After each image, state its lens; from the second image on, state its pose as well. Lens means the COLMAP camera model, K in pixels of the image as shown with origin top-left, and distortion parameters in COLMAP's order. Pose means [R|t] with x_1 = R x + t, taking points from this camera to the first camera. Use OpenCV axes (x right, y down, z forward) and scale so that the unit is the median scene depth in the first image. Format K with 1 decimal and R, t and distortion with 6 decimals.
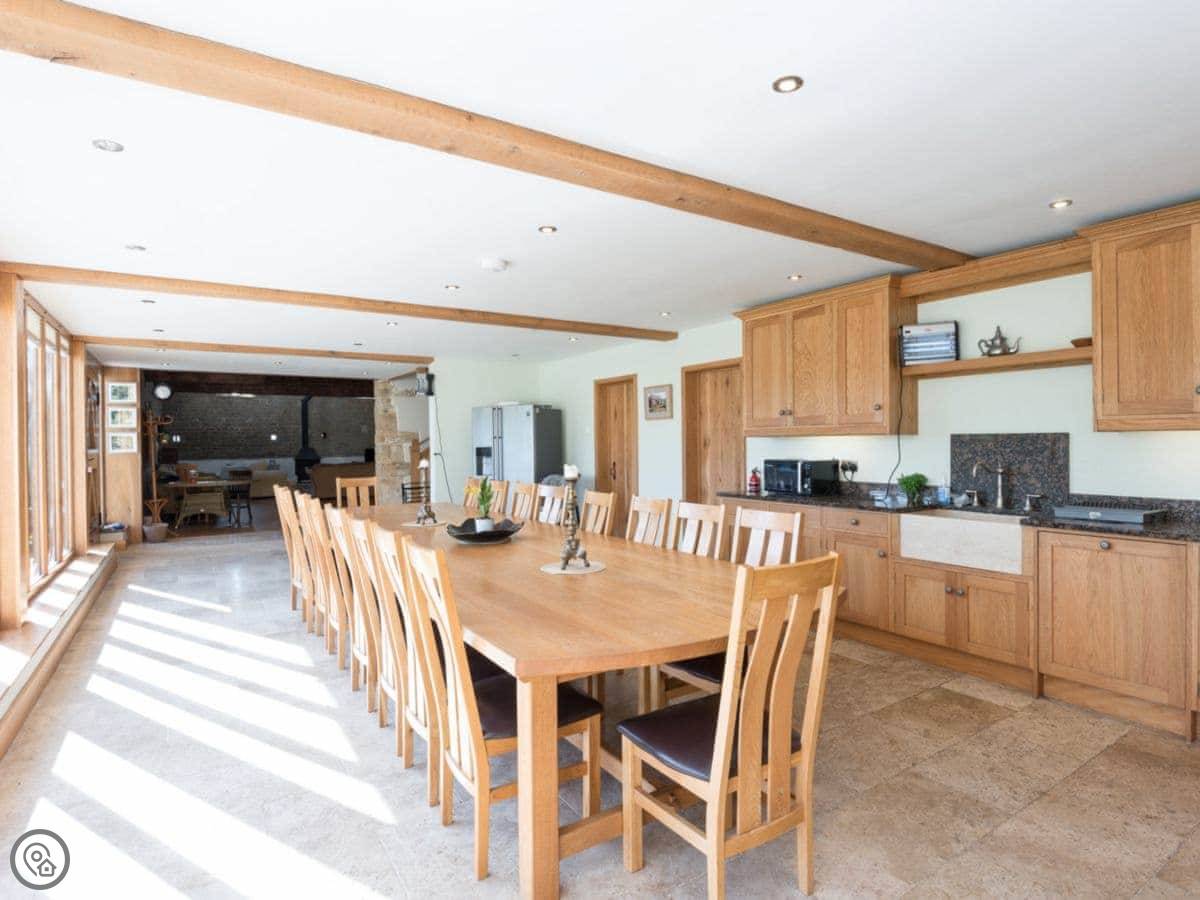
lens RADIAL K [[606.0, 0, 597.5], [0, 606.0, 446.6], [0, 0, 1]] dist [0.031048, -0.022394]
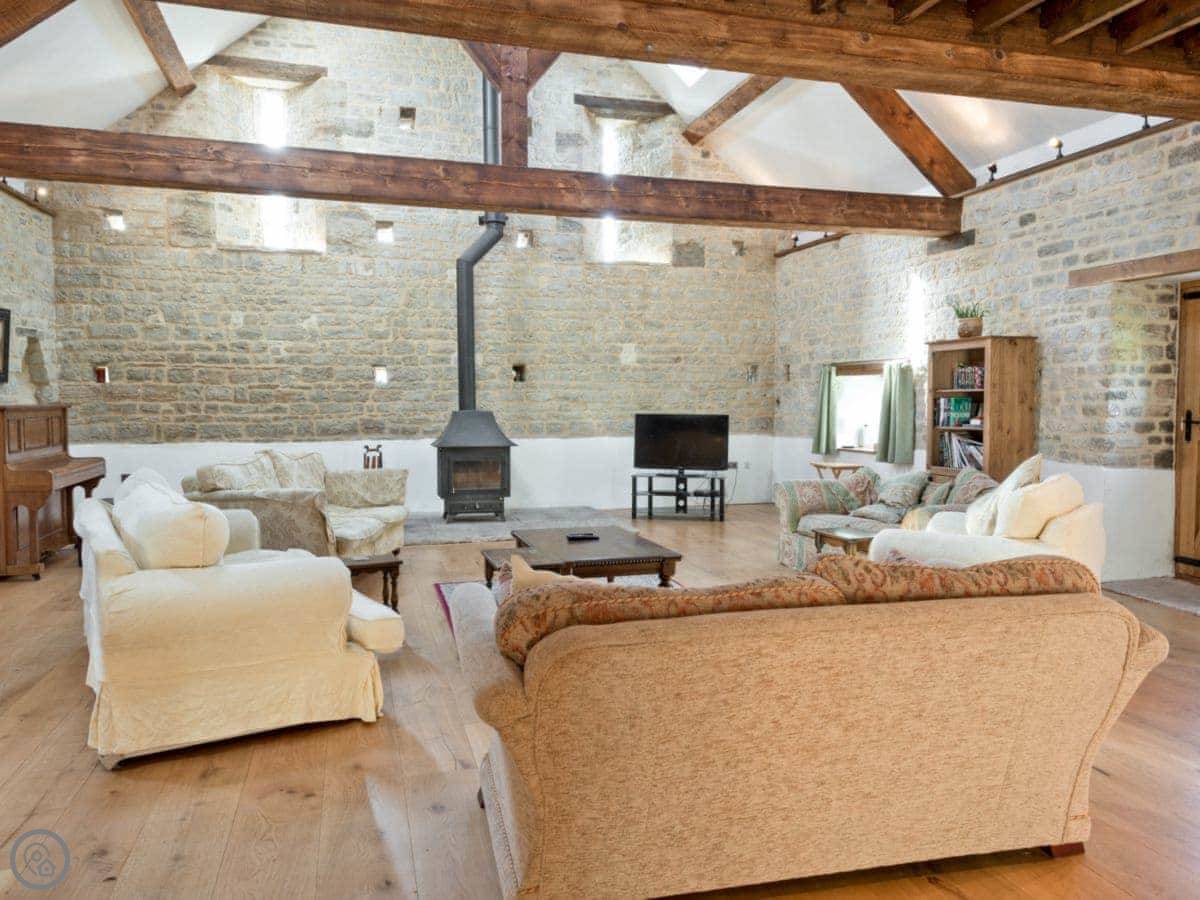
lens RADIAL K [[891.1, 0, 600.0], [0, 891.1, 450.0], [0, 0, 1]] dist [0.010594, -0.001463]
pose [[0.952759, 0.031354, -0.302104, -0.272128], [-0.015828, 0.998431, 0.053706, -0.003107], [0.303314, -0.046387, 0.951761, 0.577865]]
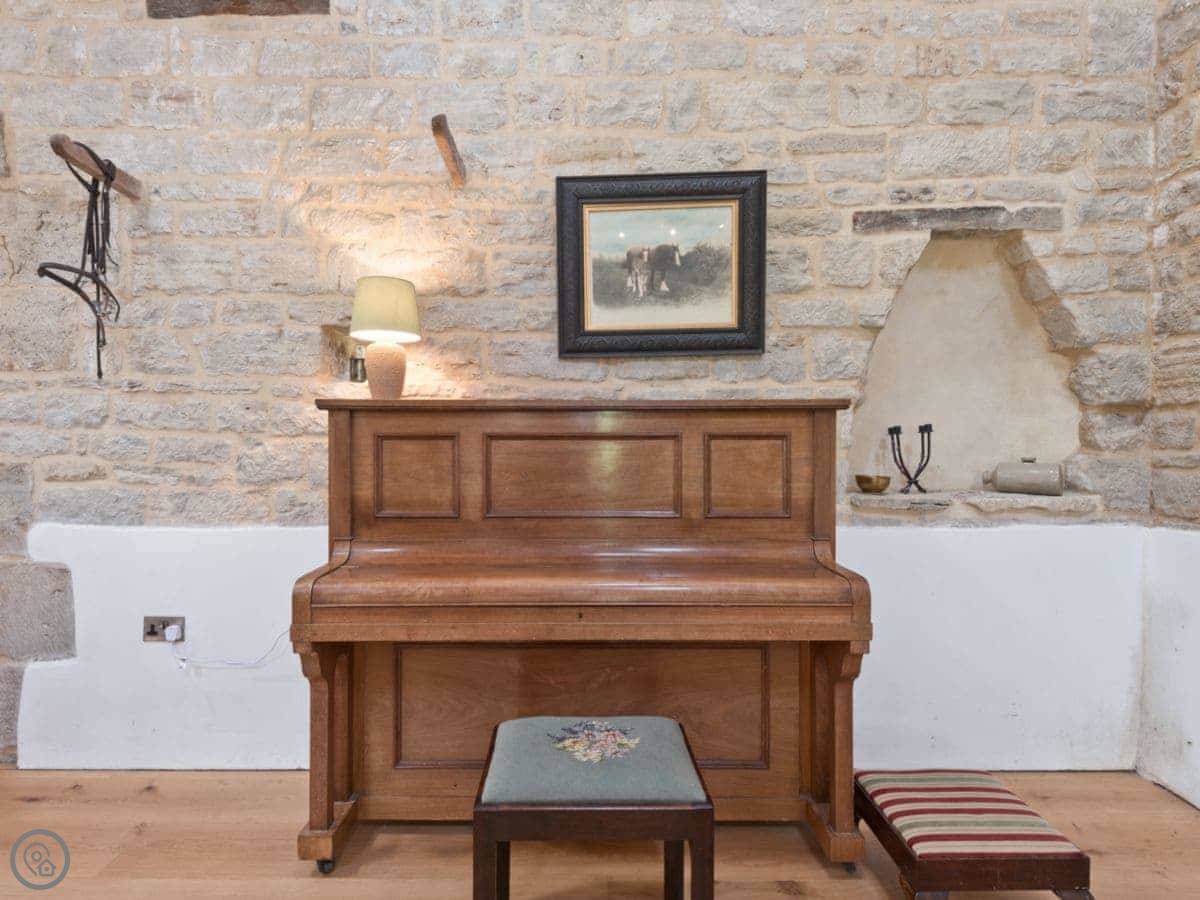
lens RADIAL K [[606.0, 0, 597.5], [0, 606.0, 446.6], [0, 0, 1]] dist [0.031048, -0.022394]
pose [[-0.544900, 0.021728, -0.838219, -0.512049], [-0.005516, 0.999550, 0.029495, 0.006209], [0.838483, 0.020695, -0.544535, 0.885604]]
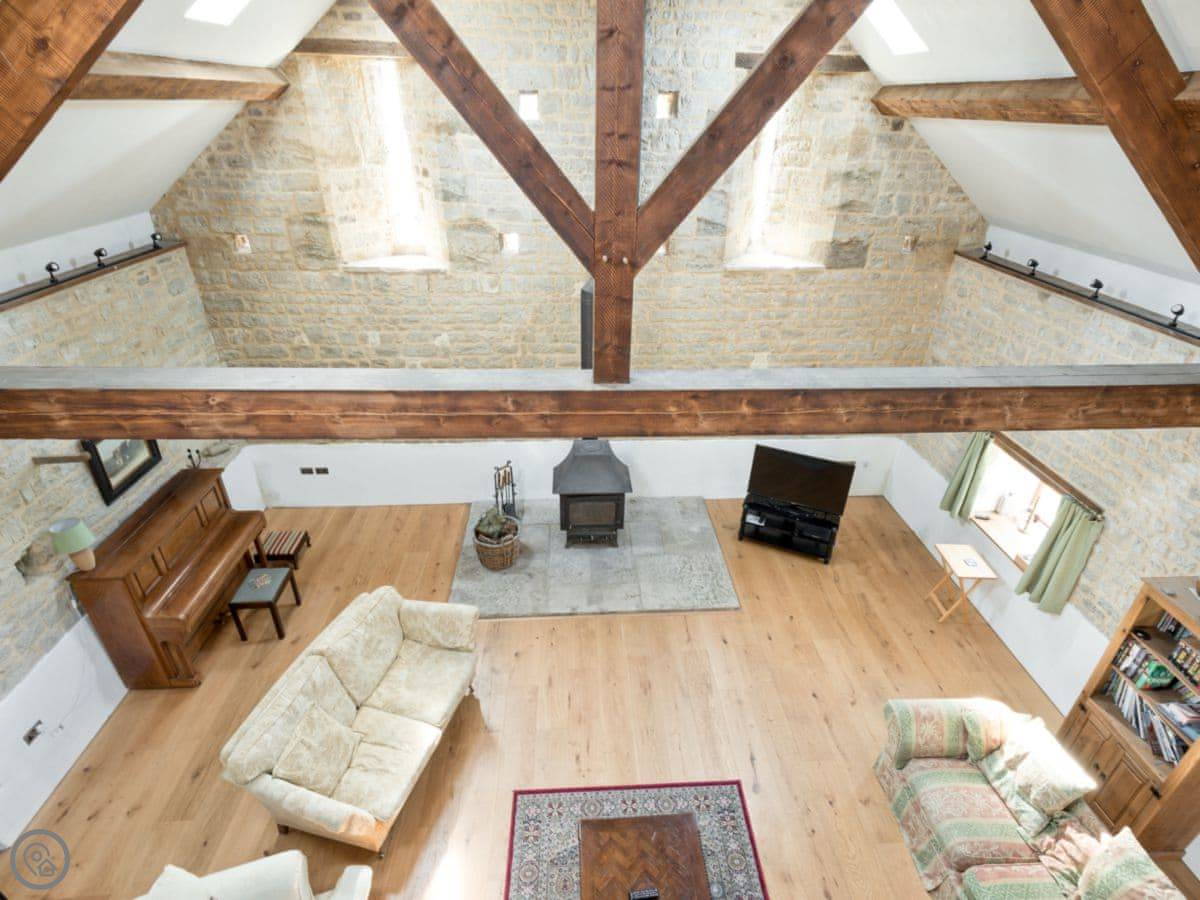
lens RADIAL K [[606.0, 0, 597.5], [0, 606.0, 446.6], [0, 0, 1]] dist [0.031048, -0.022394]
pose [[0.859255, 0.272784, -0.432746, -0.330371], [-0.027567, 0.869418, 0.493307, -0.151527], [0.510804, -0.411947, 0.754572, 0.748699]]
